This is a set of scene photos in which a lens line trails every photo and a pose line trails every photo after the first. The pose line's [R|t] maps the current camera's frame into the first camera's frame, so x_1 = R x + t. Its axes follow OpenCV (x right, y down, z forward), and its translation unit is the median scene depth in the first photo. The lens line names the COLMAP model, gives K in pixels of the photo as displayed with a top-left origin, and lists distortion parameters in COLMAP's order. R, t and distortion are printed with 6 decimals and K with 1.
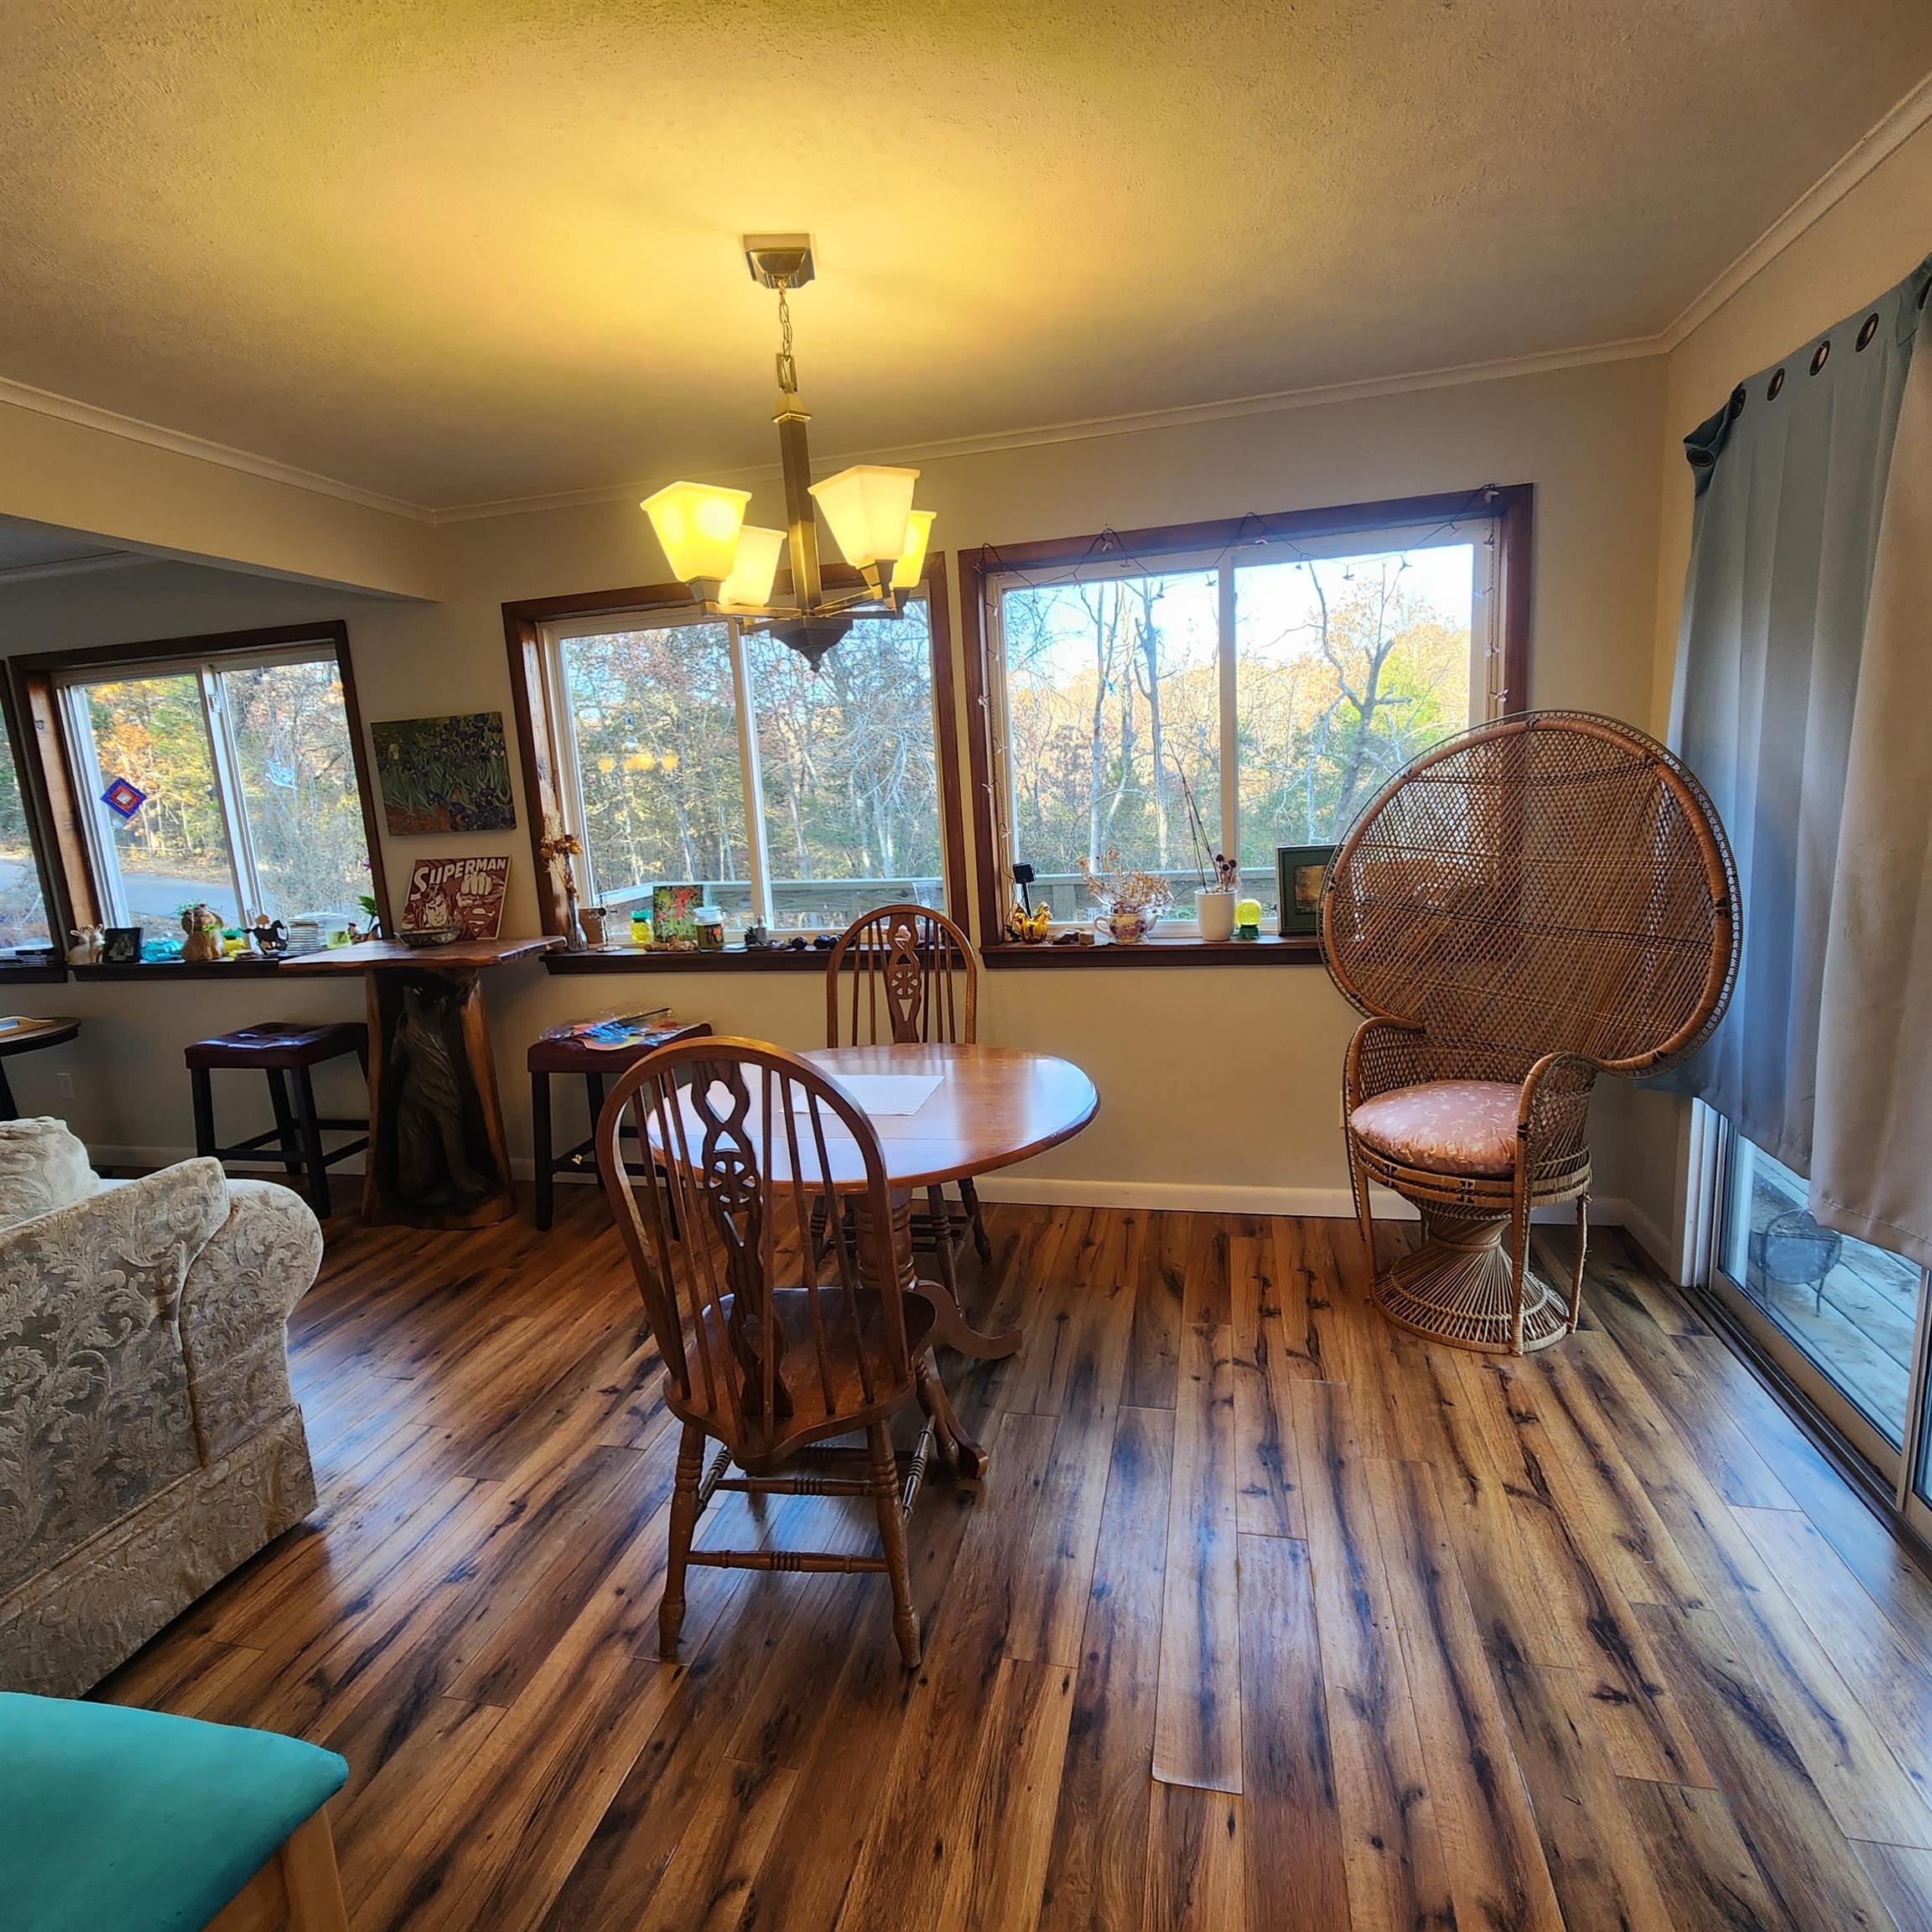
lens RADIAL K [[1065.3, 0, 964.5], [0, 1065.3, 960.0], [0, 0, 1]] dist [0.012868, -0.003689]
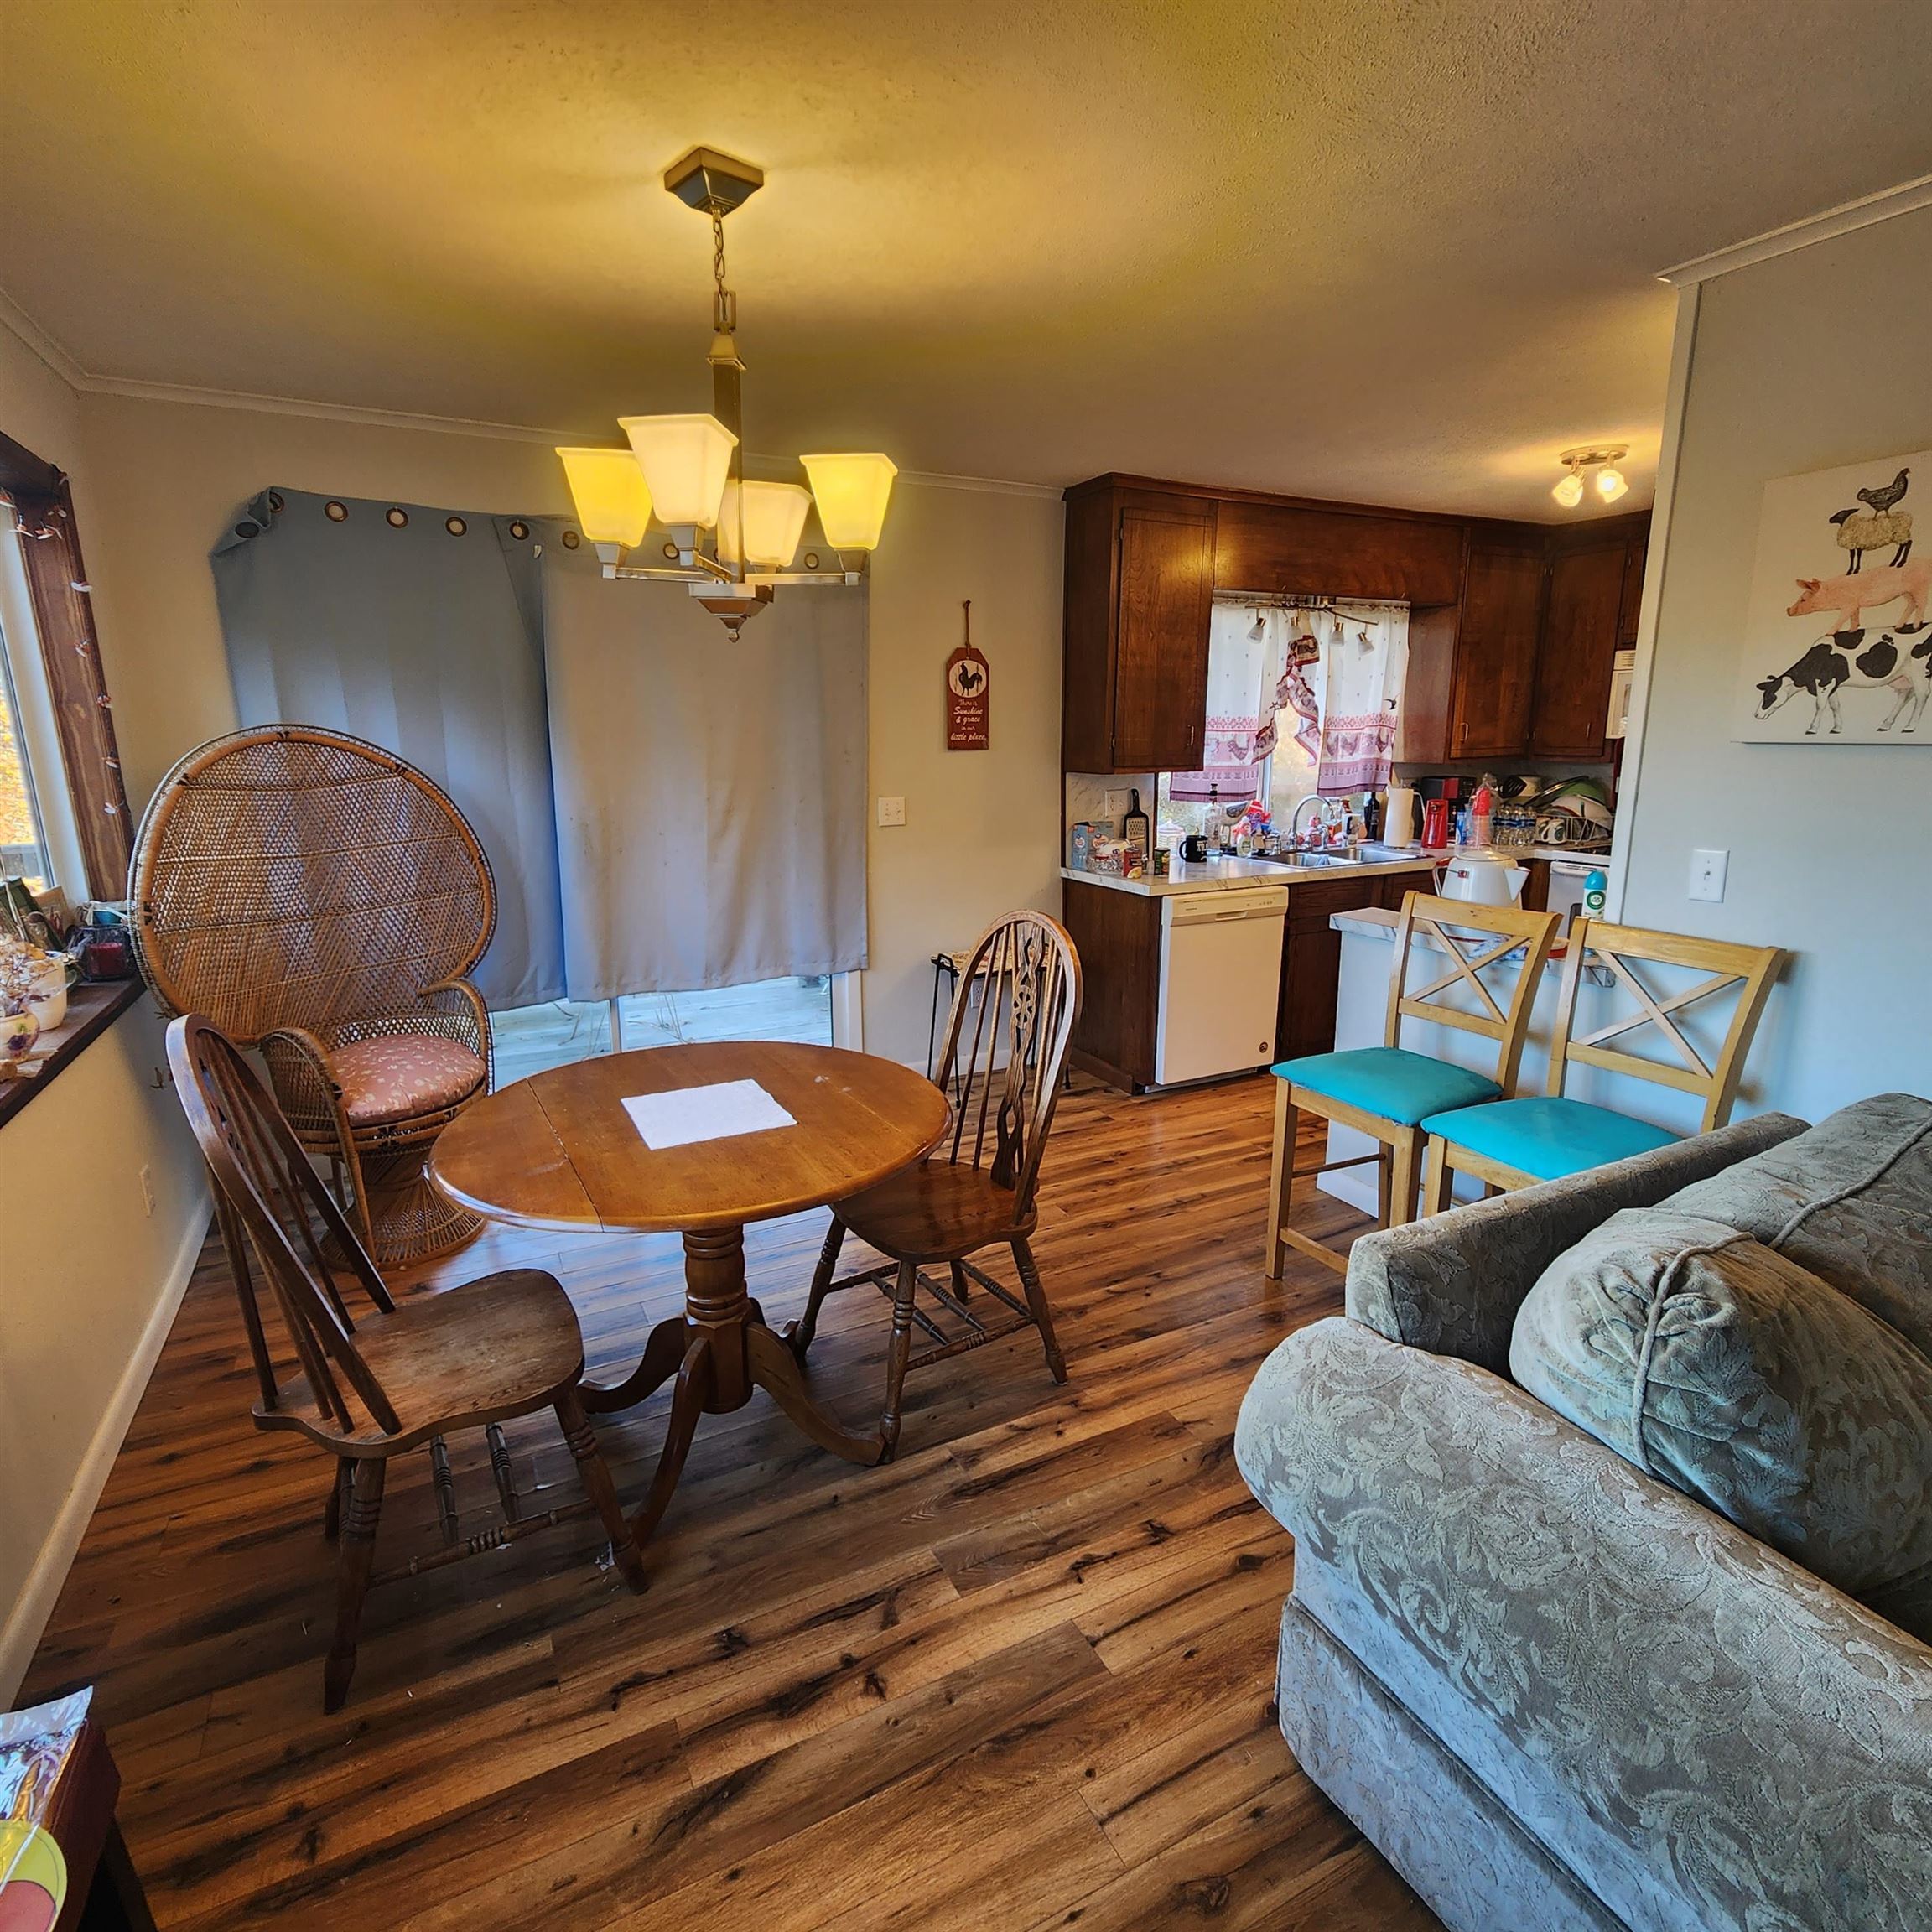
lens RADIAL K [[1065.3, 0, 964.5], [0, 1065.3, 960.0], [0, 0, 1]] dist [0.012868, -0.003689]
pose [[-0.652852, -0.104095, 0.750299, -0.663381], [0.167432, 0.946182, 0.276958, -0.153684], [-0.738750, 0.306437, -0.600288, 0.993660]]
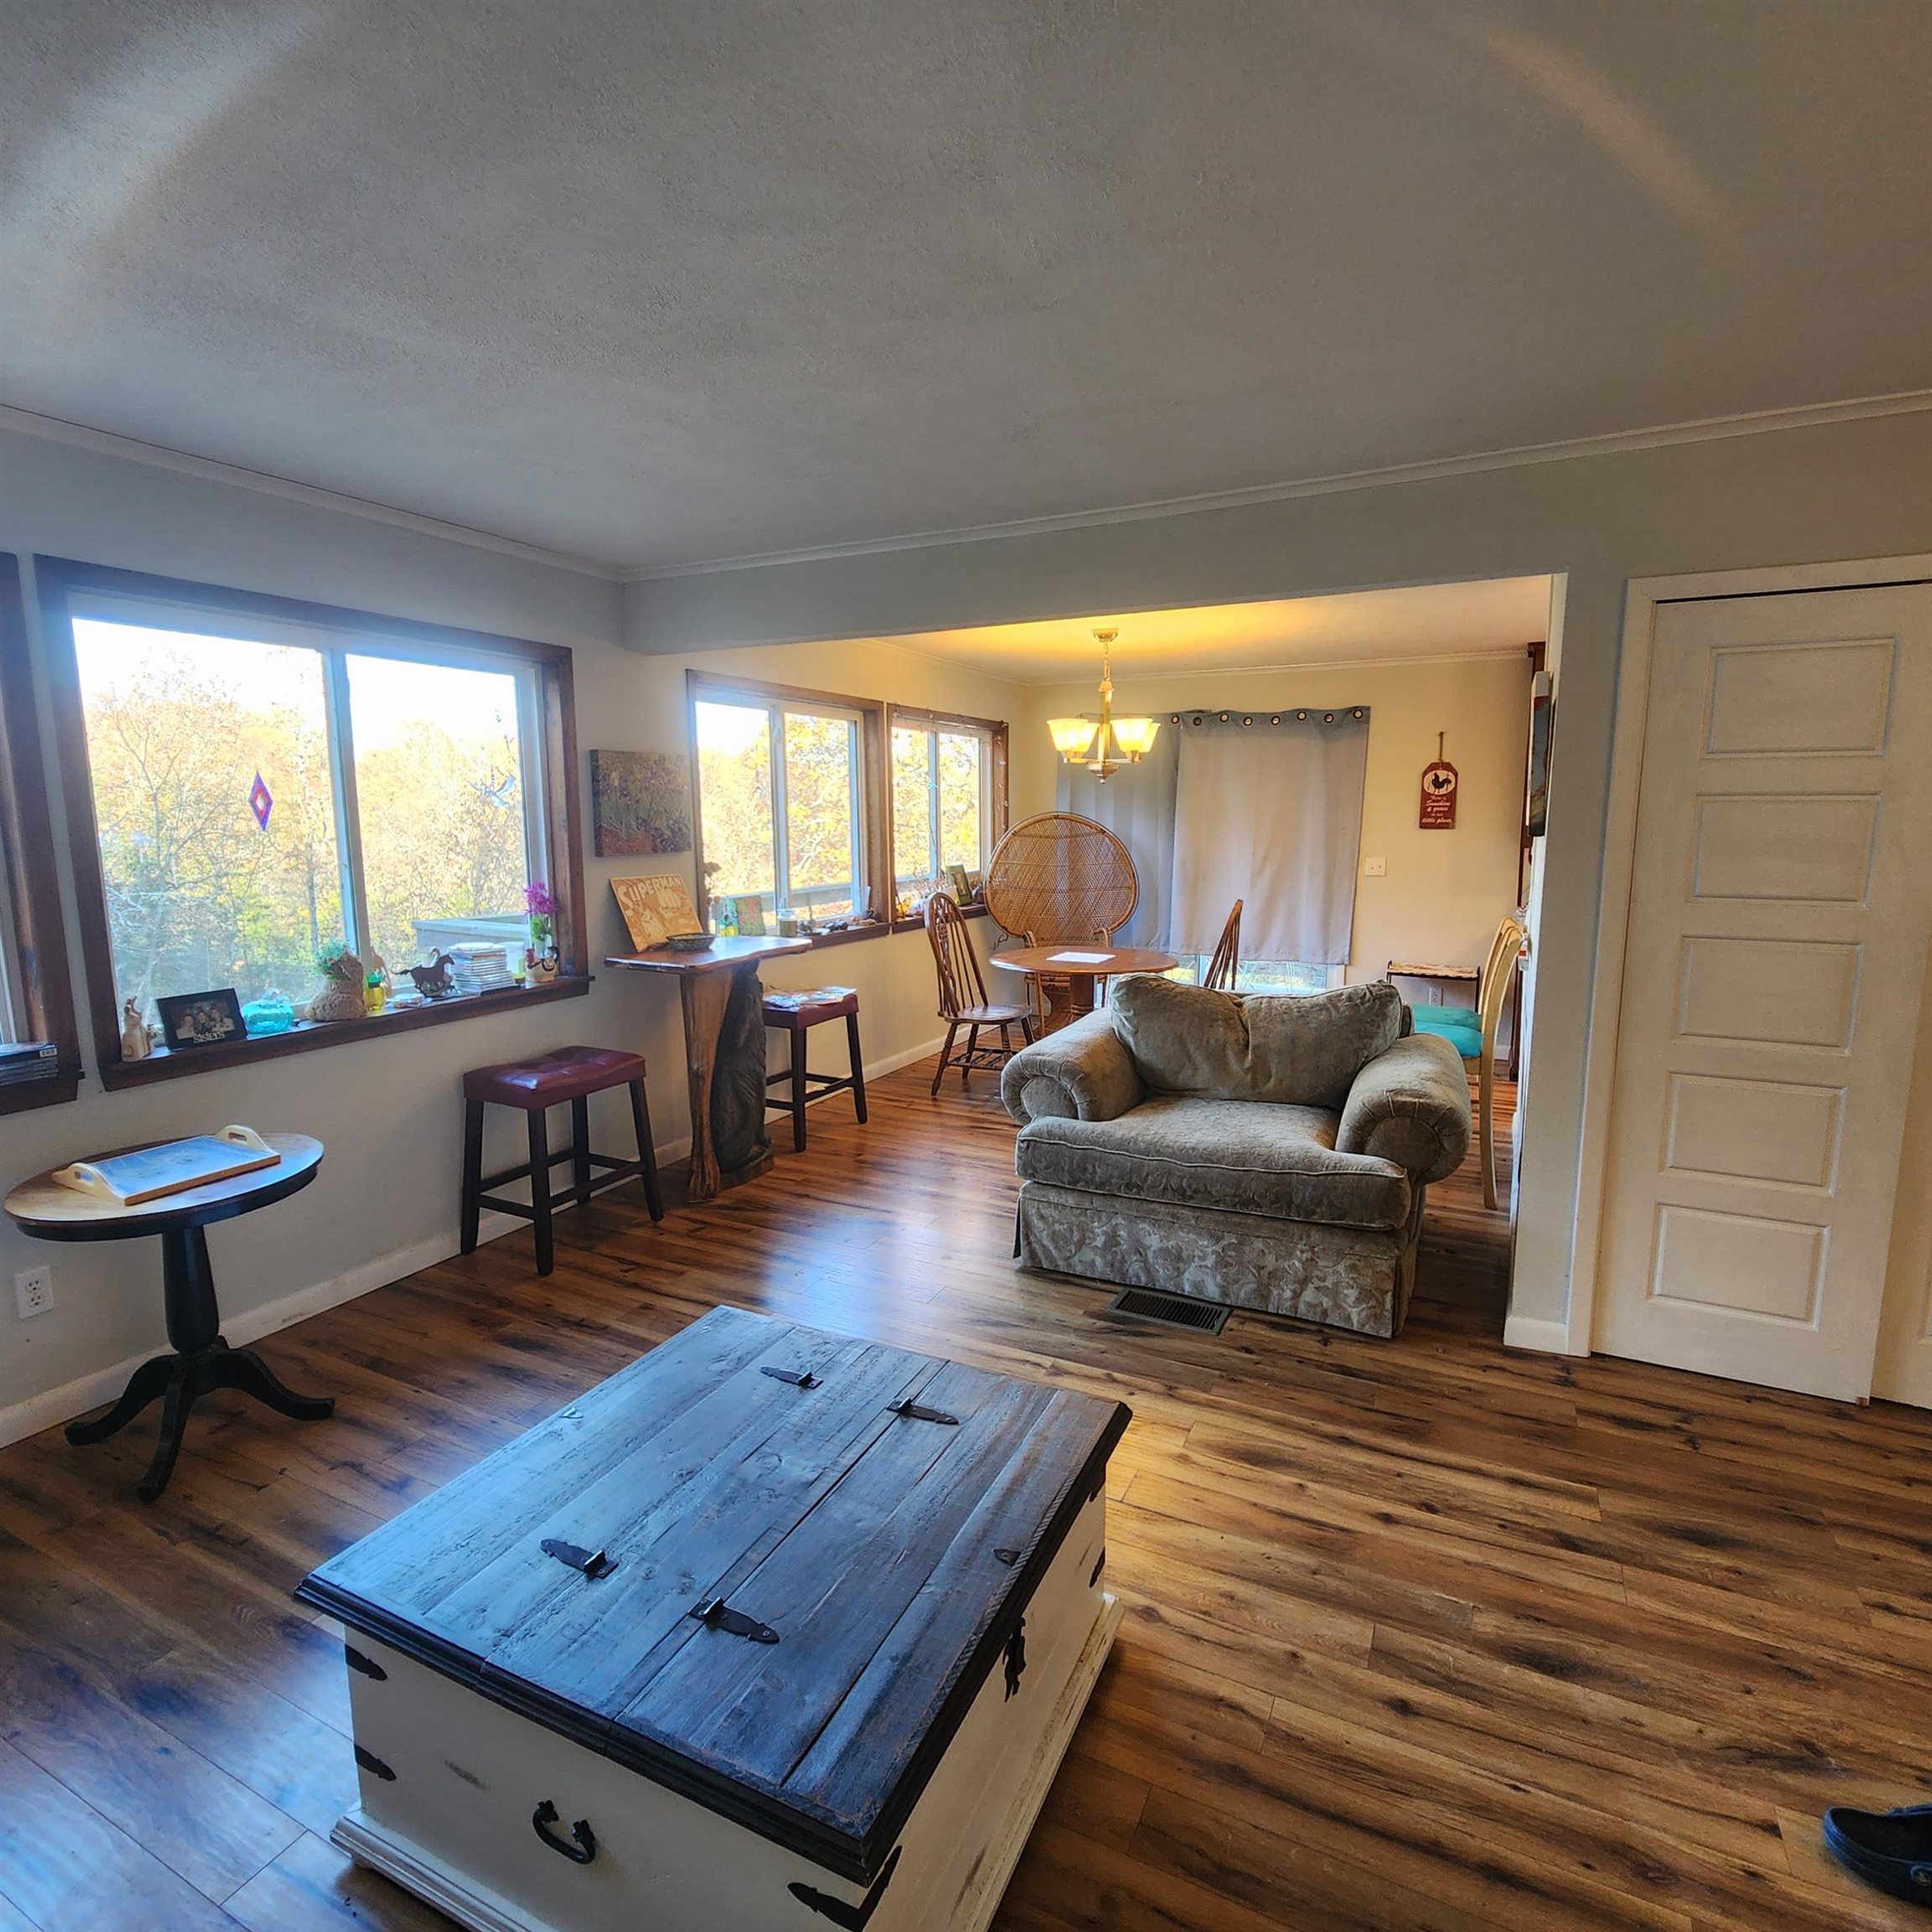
lens RADIAL K [[1065.3, 0, 964.5], [0, 1065.3, 960.0], [0, 0, 1]] dist [0.012868, -0.003689]
pose [[0.224280, -0.077813, 0.971413, -1.817297], [0.151622, 0.987455, 0.044091, -0.009630], [-0.962657, 0.137399, 0.233264, 0.518900]]
